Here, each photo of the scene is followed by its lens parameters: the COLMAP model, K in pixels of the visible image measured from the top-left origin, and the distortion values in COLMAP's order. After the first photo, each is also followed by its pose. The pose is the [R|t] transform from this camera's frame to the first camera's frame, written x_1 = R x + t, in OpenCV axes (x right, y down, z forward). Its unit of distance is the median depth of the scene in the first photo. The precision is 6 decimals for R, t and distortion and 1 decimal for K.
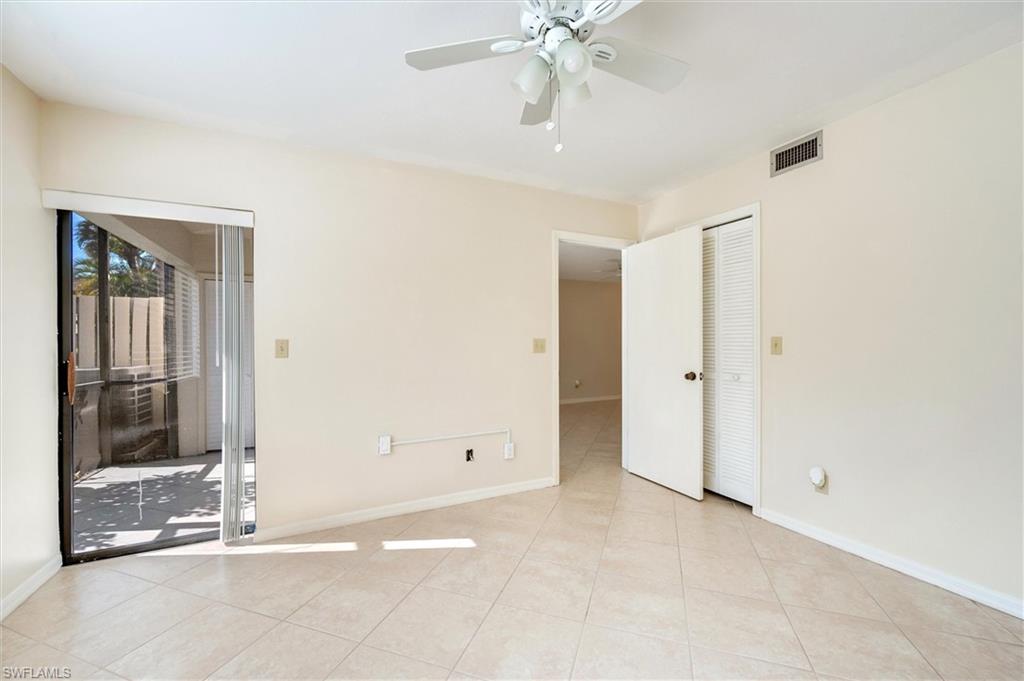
lens RADIAL K [[397.6, 0, 511.4], [0, 397.6, 337.9], [0, 0, 1]] dist [-0.000171, -0.000010]
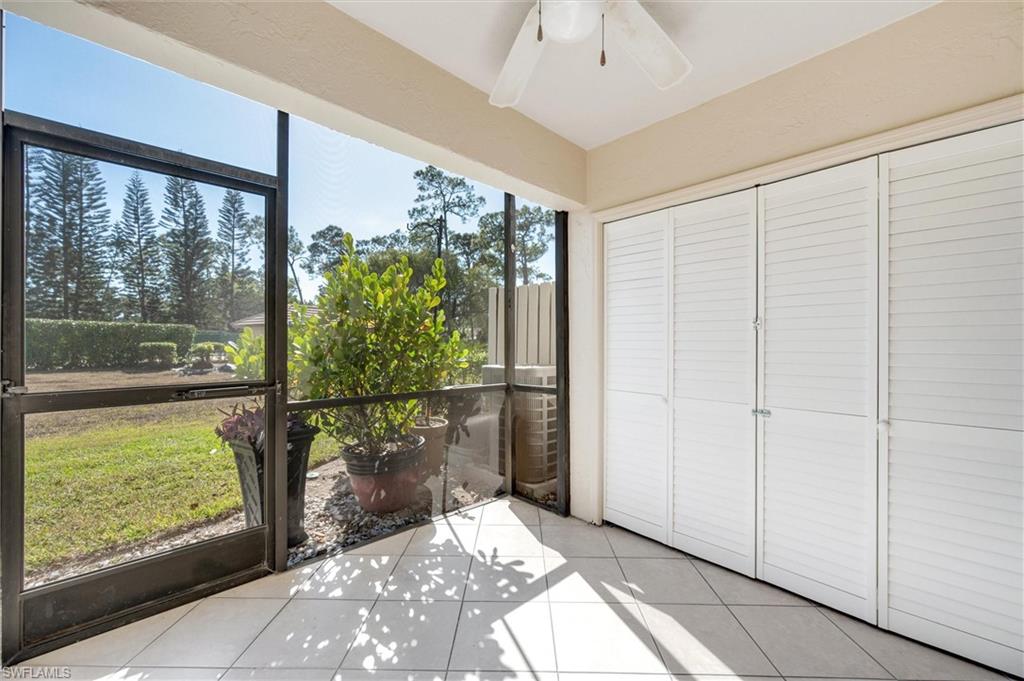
lens RADIAL K [[397.6, 0, 510.0], [0, 397.6, 335.7], [0, 0, 1]] dist [-0.000171, -0.000010]
pose [[0.310352, -0.004650, -0.950610, -0.283178], [0.002070, 0.999989, -0.004216, 0.017826], [0.950619, -0.000659, 0.310358, 0.765086]]
